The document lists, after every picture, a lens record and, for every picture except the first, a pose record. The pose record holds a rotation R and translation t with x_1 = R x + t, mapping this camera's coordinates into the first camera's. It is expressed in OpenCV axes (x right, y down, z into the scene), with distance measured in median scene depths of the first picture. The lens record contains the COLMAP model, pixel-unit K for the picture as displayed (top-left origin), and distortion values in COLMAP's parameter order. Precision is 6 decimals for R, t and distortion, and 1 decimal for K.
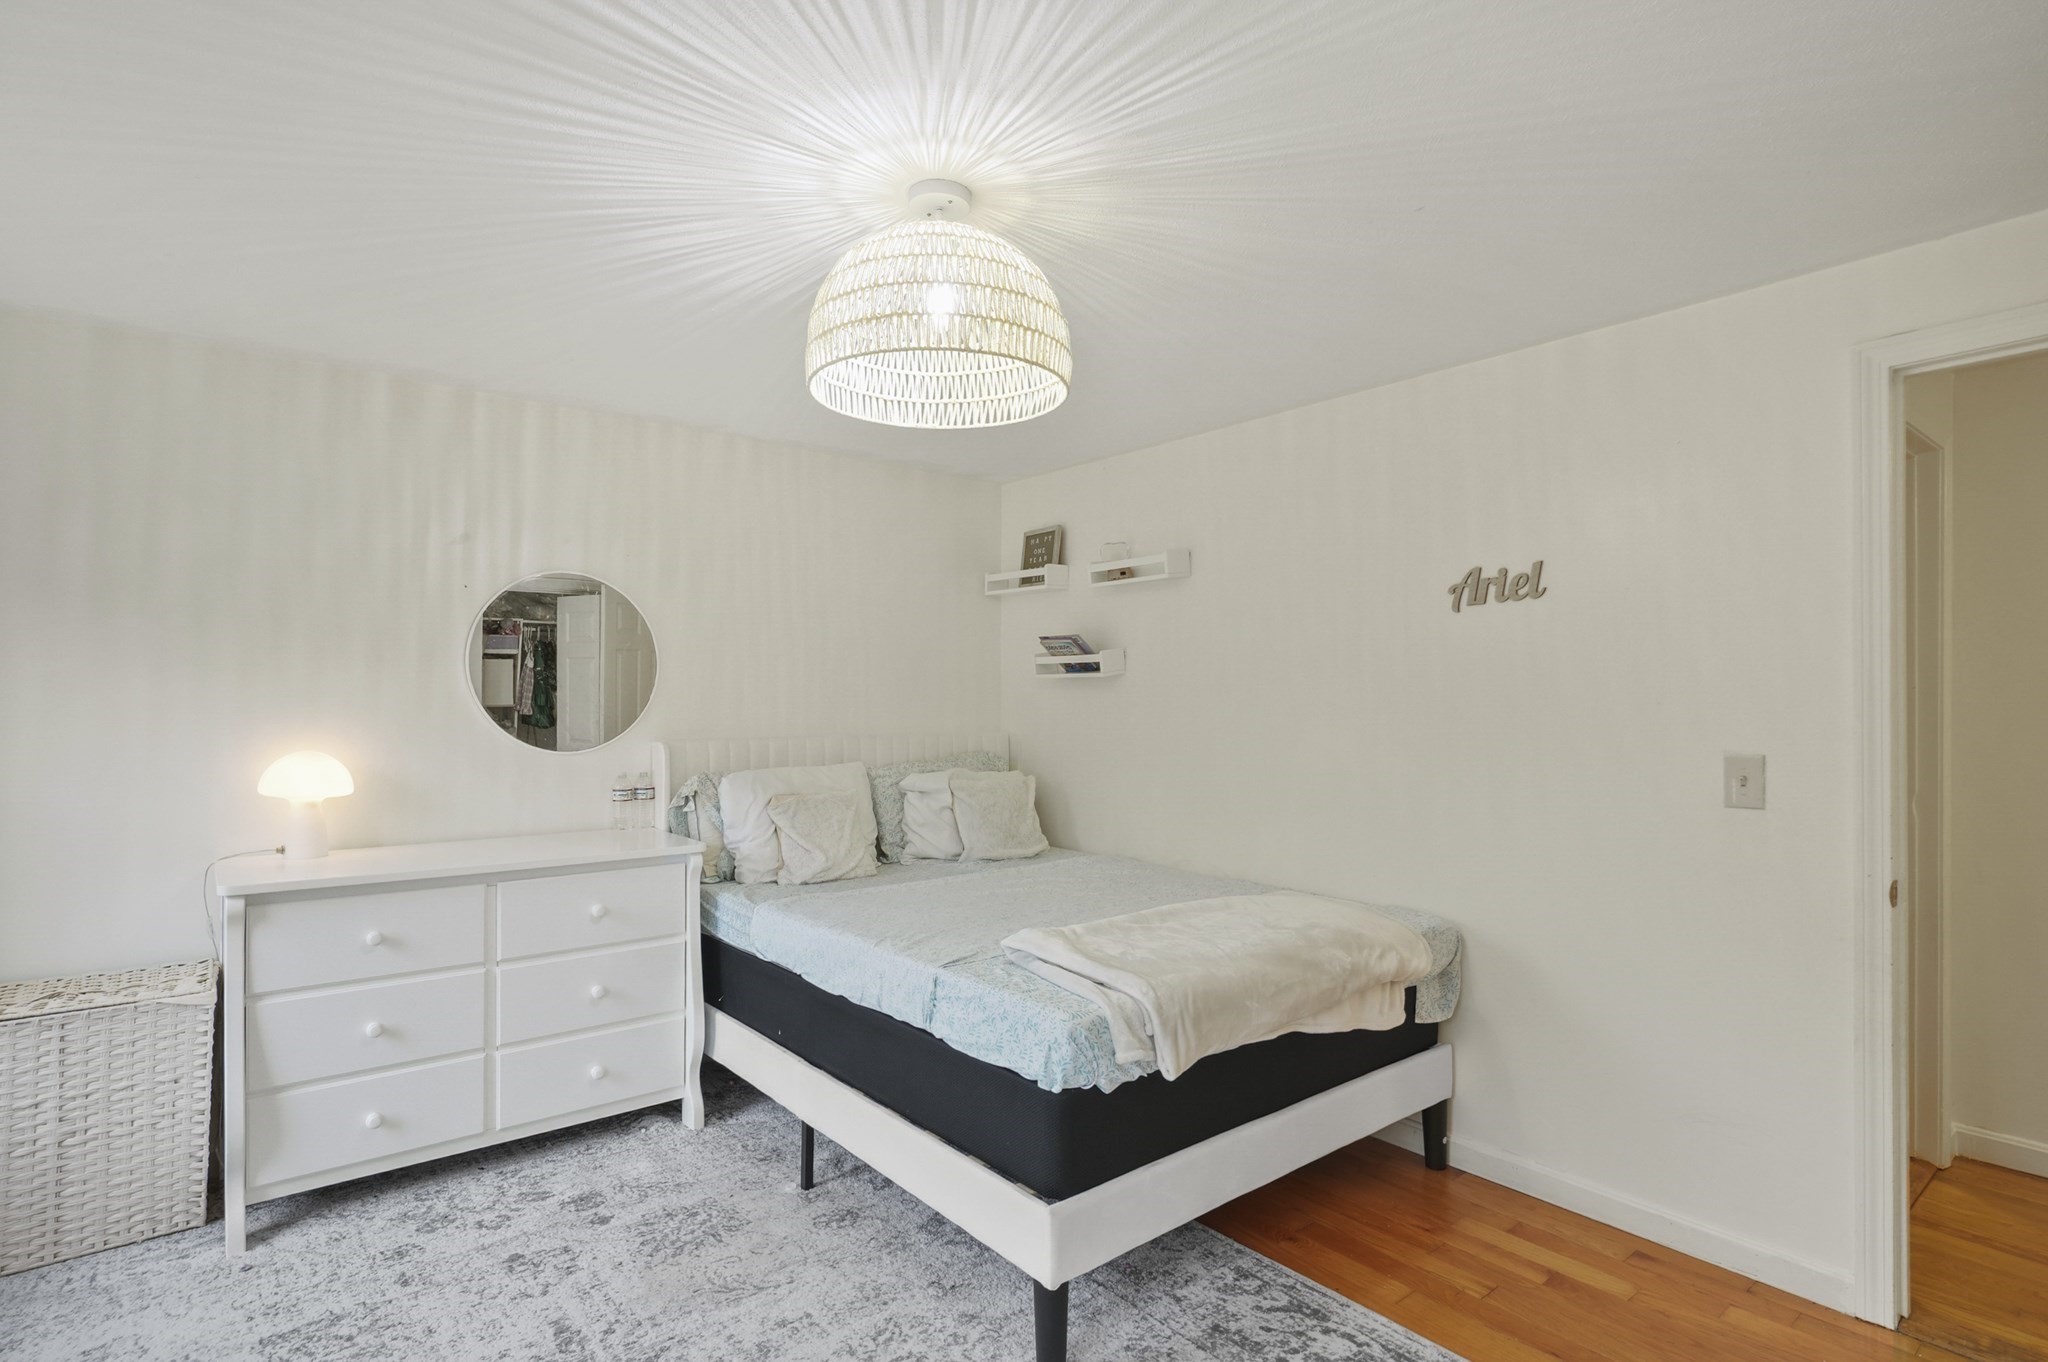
lens RADIAL K [[1013.1, 0, 1027.5], [0, 1013.1, 706.4], [0, 0, 1]] dist [0.000810, -0.000264]
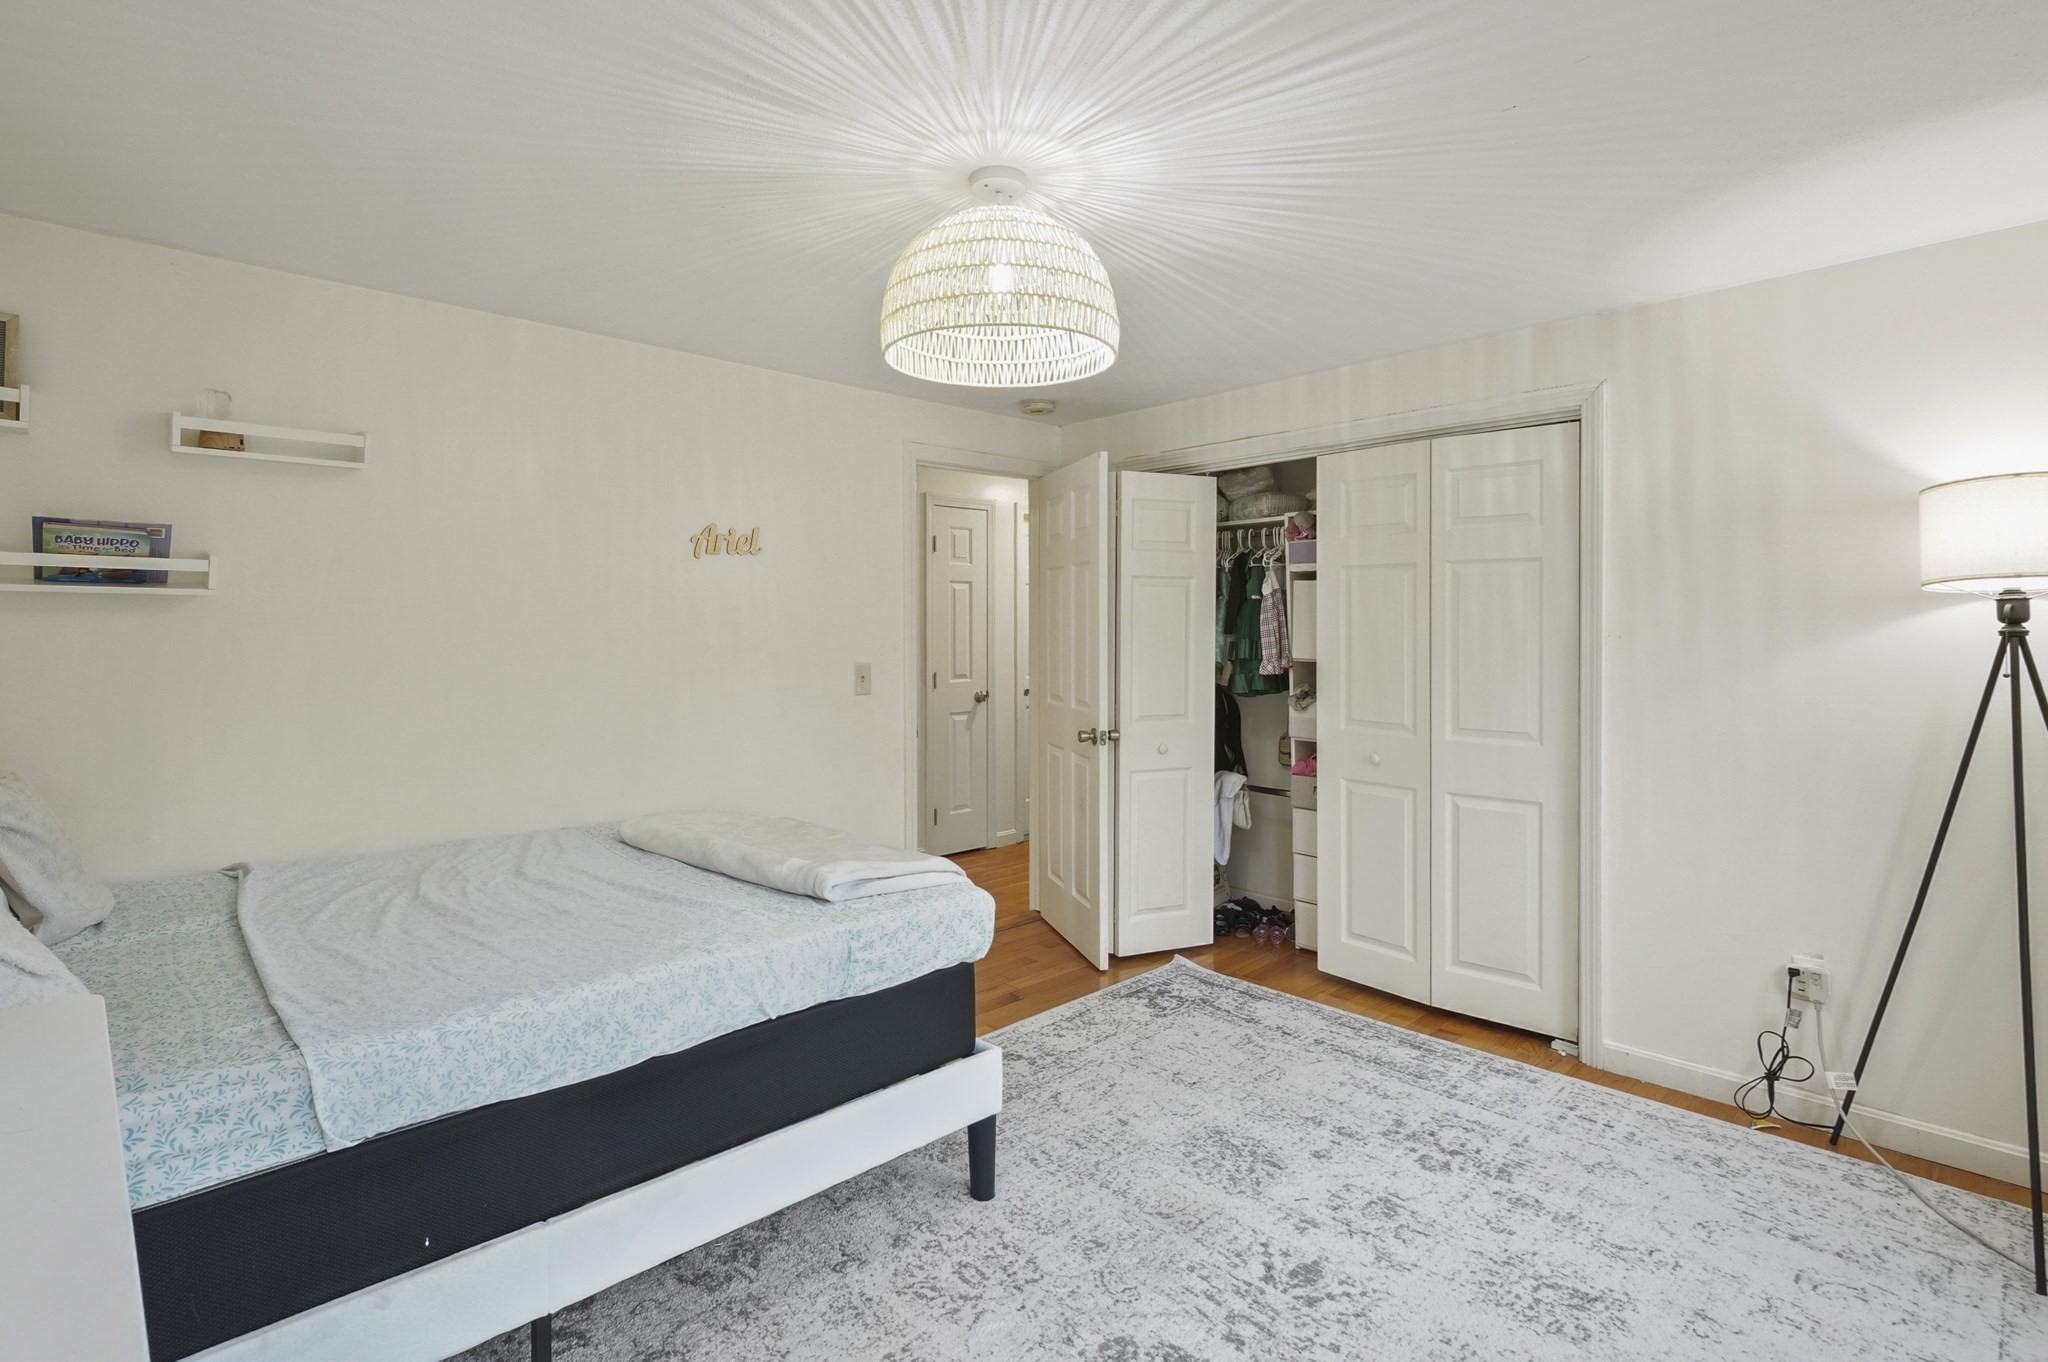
lens RADIAL K [[989.4, 0, 1021.2], [0, 989.4, 639.0], [0, 0, 1]] dist [0.002252, -0.000152]
pose [[-0.083758, -0.011470, 0.996420, -0.943778], [0.003871, 0.999922, 0.011835, -0.011243], [-0.996479, 0.004849, -0.083708, 0.859270]]
